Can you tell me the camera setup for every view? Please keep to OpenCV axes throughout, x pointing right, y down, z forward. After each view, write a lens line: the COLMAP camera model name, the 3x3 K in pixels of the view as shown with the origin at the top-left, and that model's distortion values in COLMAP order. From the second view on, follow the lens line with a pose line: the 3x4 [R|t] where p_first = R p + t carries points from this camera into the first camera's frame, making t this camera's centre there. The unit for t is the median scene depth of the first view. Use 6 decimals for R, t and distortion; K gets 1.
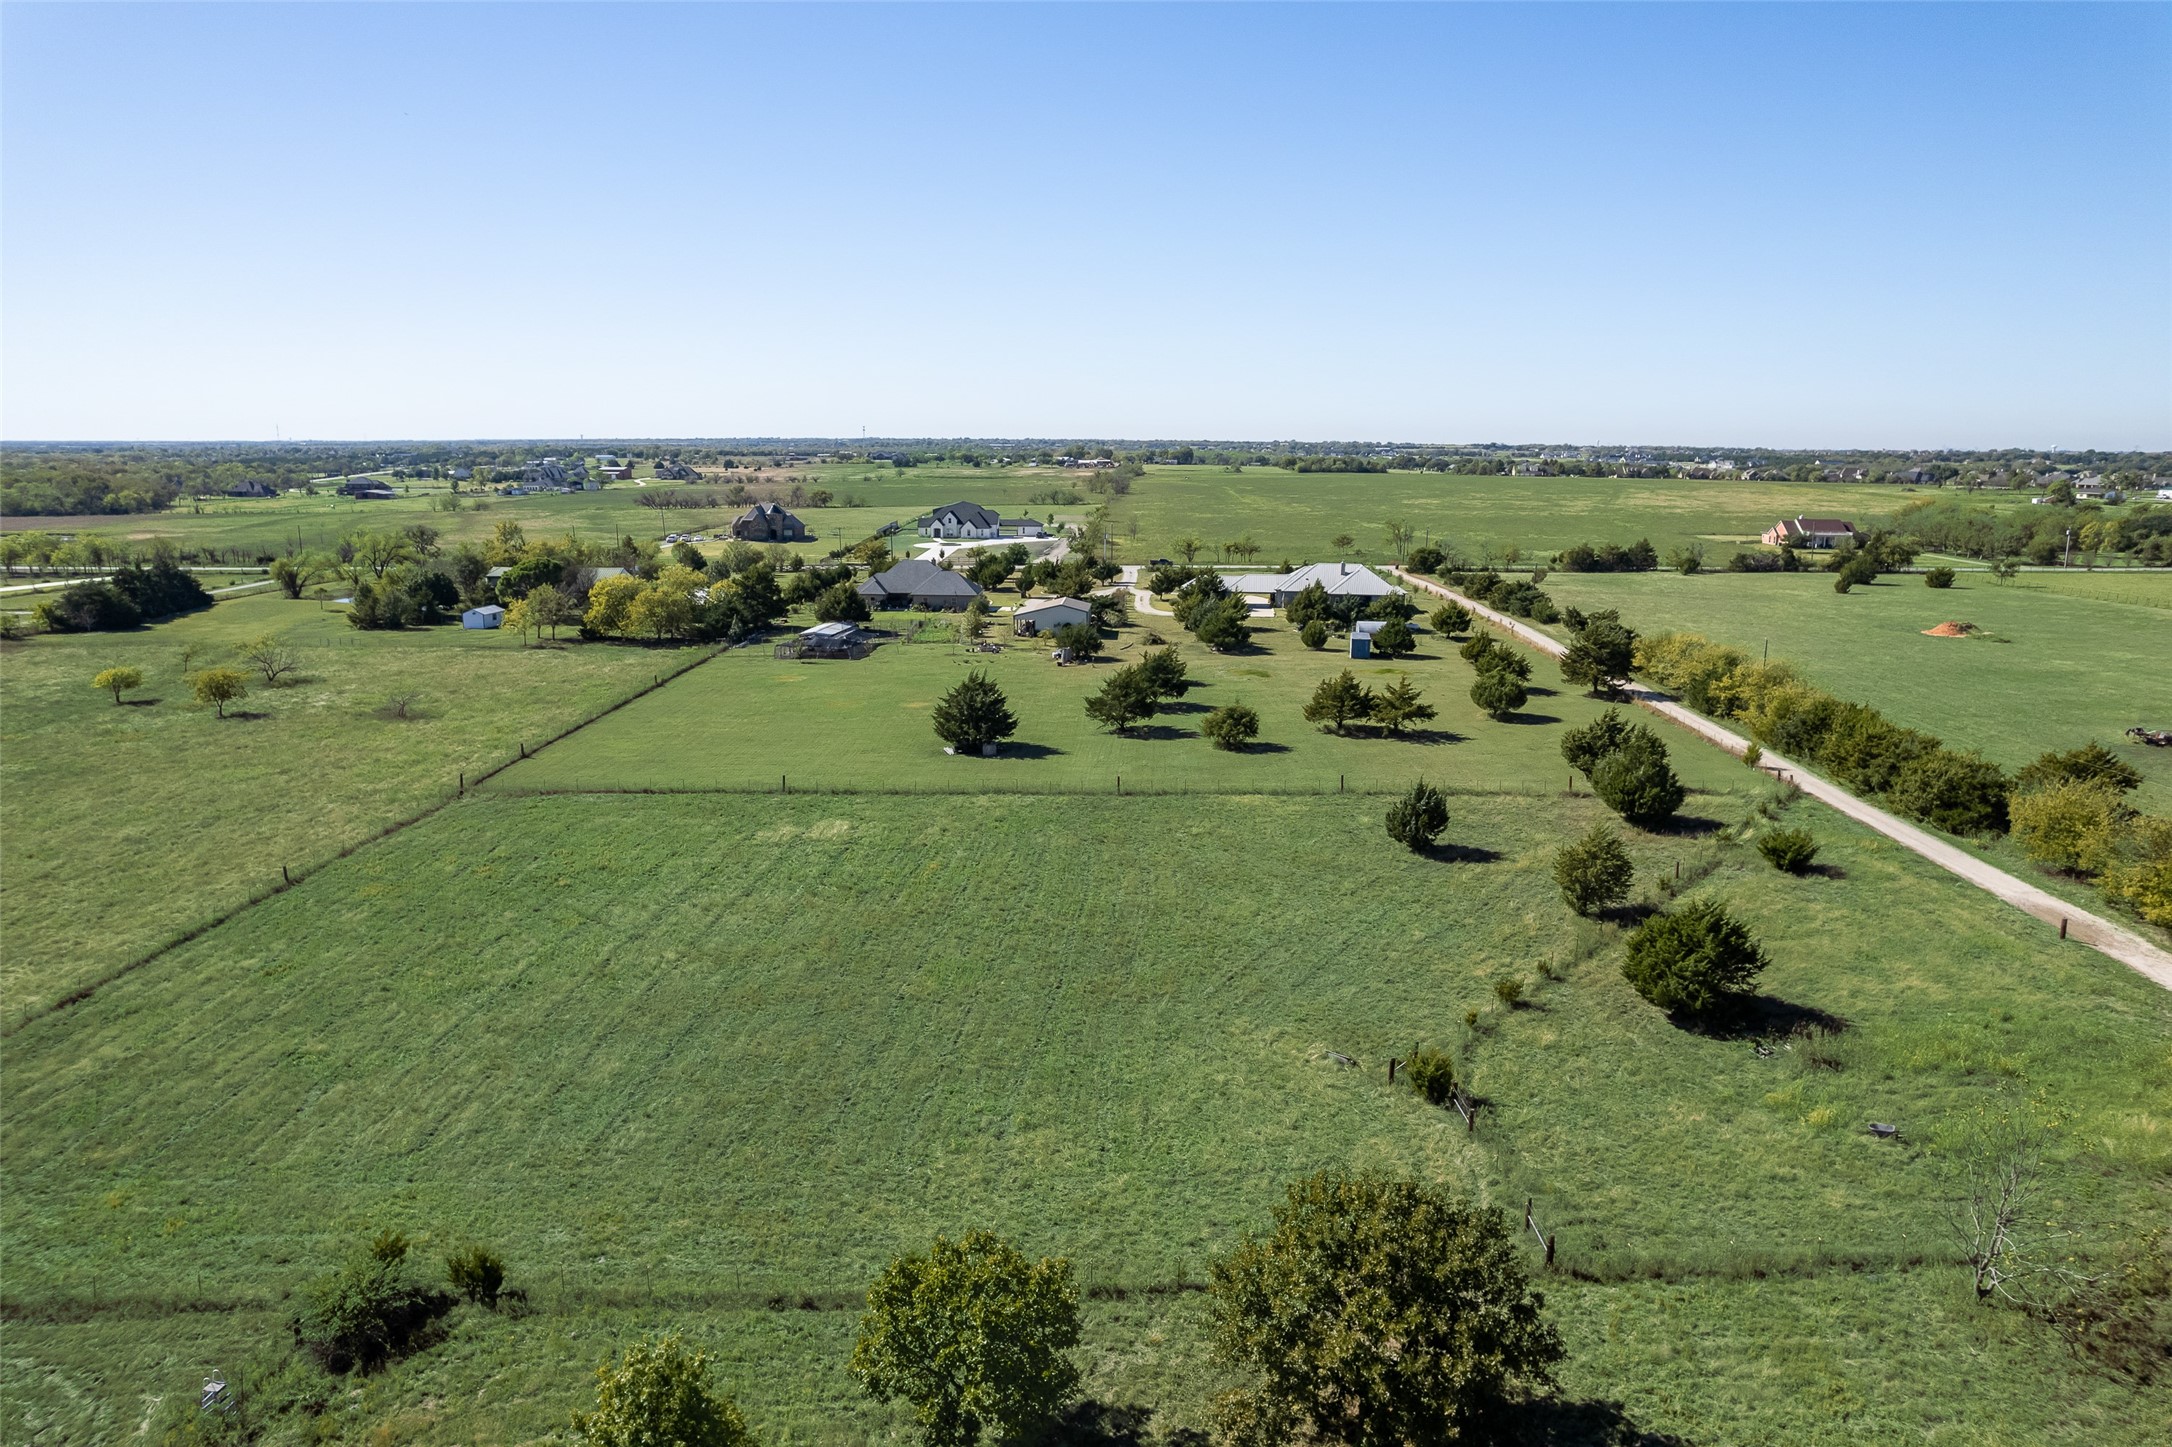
lens RADIAL K [[1344.8, 0, 1086.0], [0, 1344.8, 723.5], [0, 0, 1]] dist [-0.070019, 0.057533]
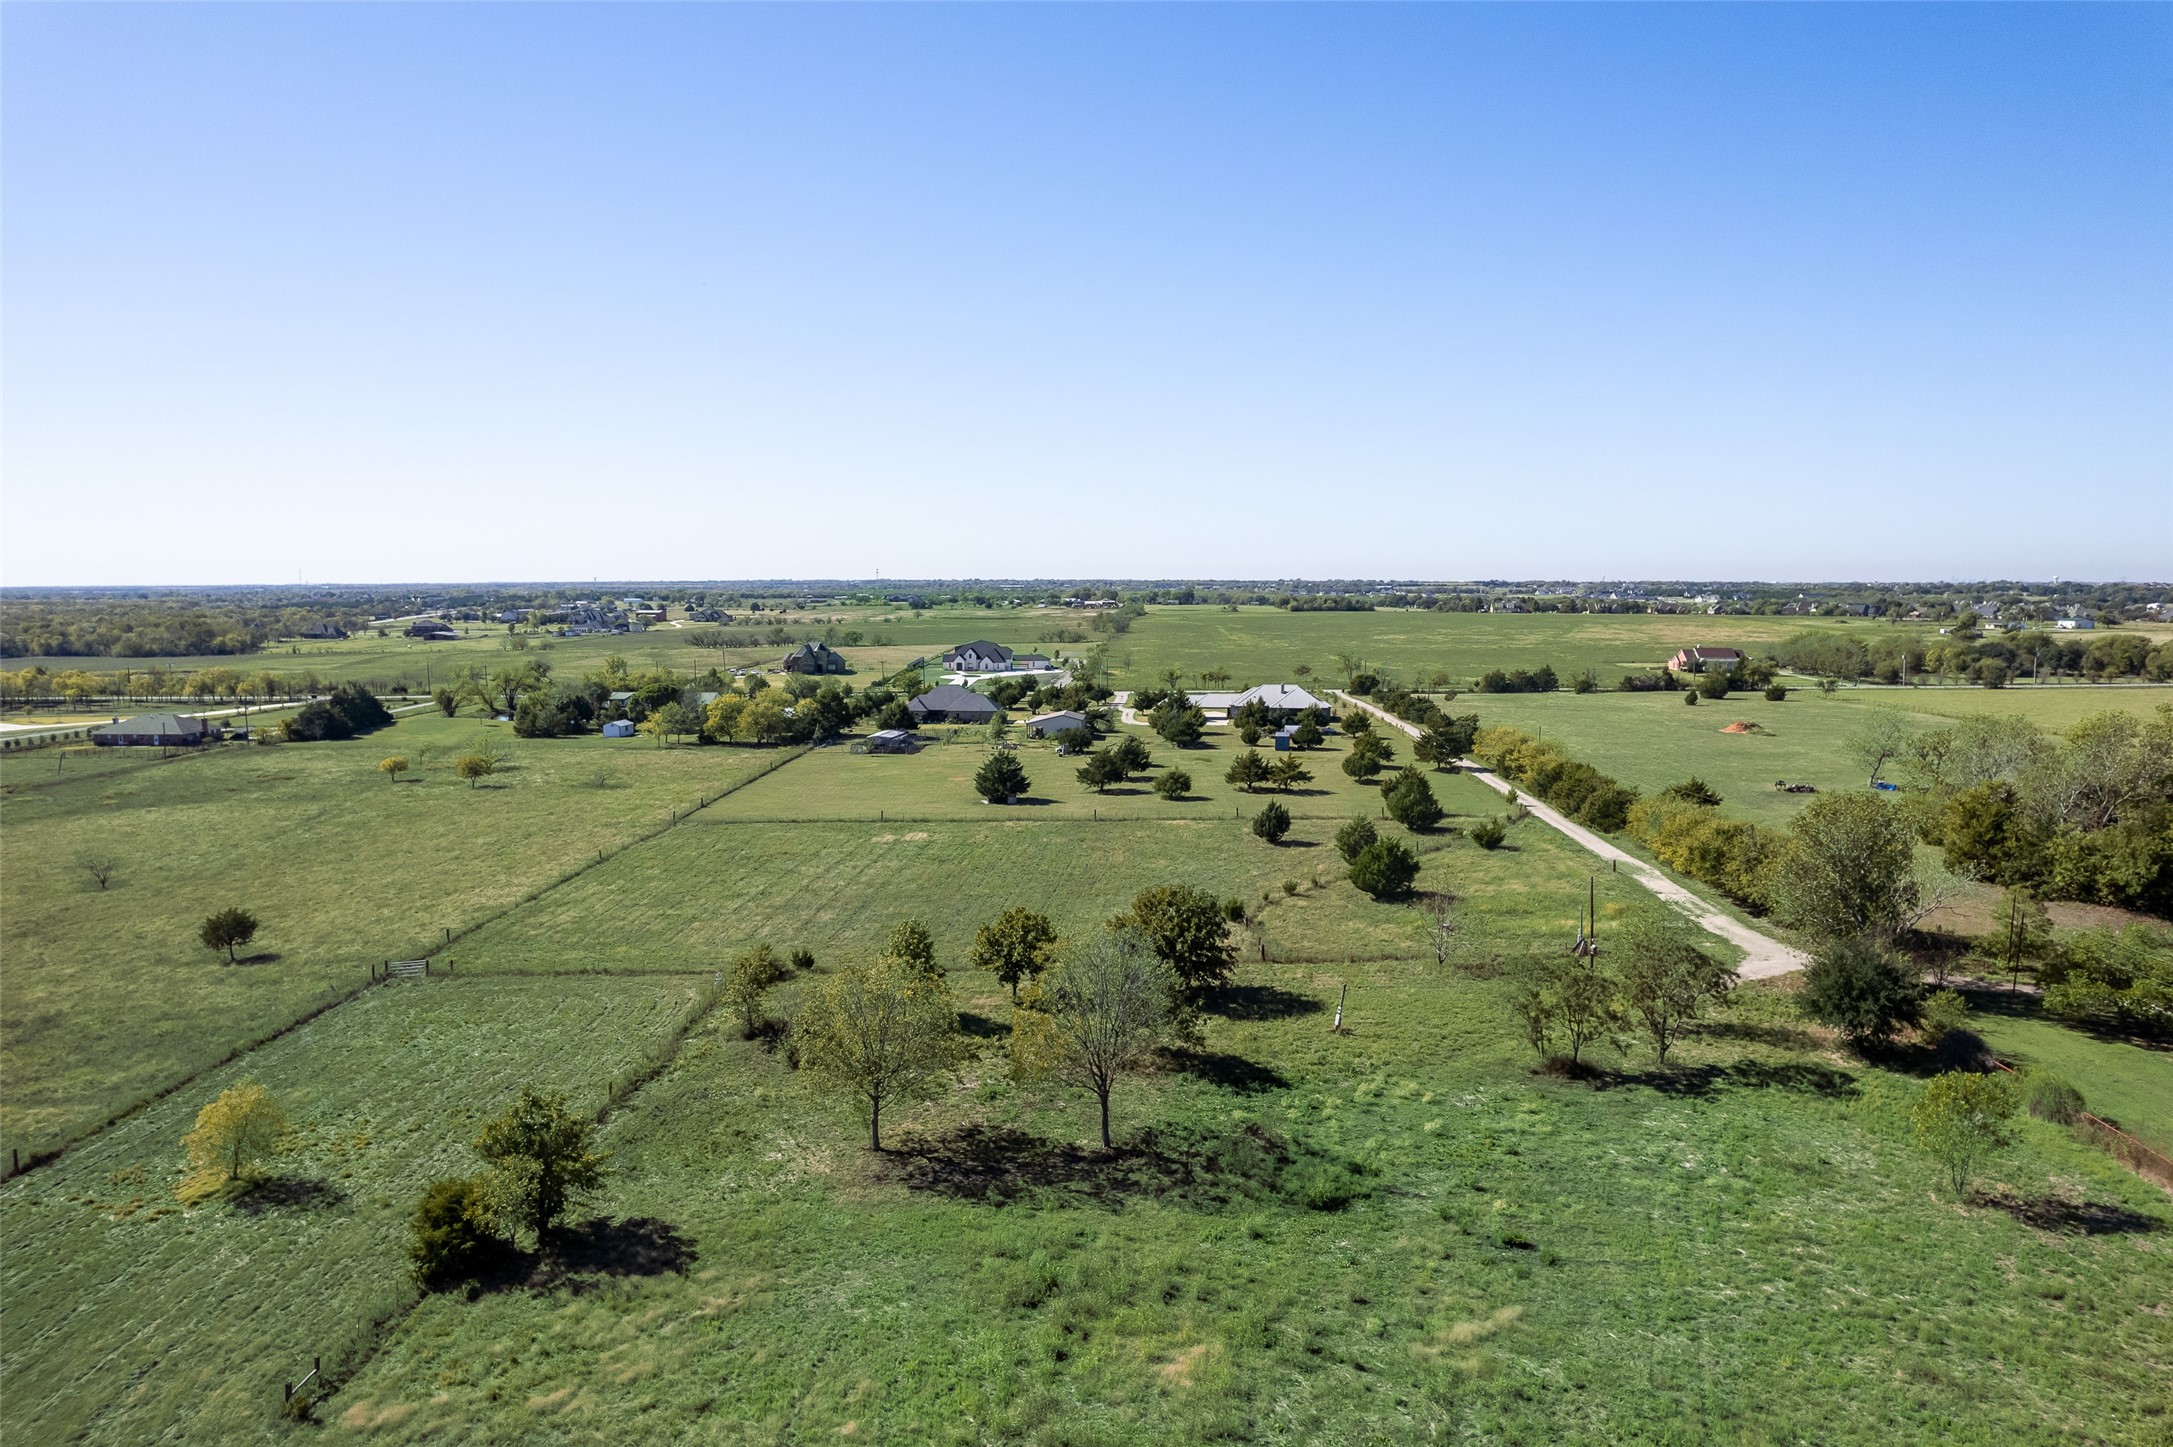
lens RADIAL K [[1345.4, 0, 1086.5], [0, 1345.4, 723.5], [0, 0, 1]] dist [-0.070019, 0.057533]
pose [[0.999957, -0.006573, -0.006561, 0.008893], [0.005870, 0.994763, -0.102040, 0.035297], [0.007197, 0.101997, 0.994759, -0.204533]]
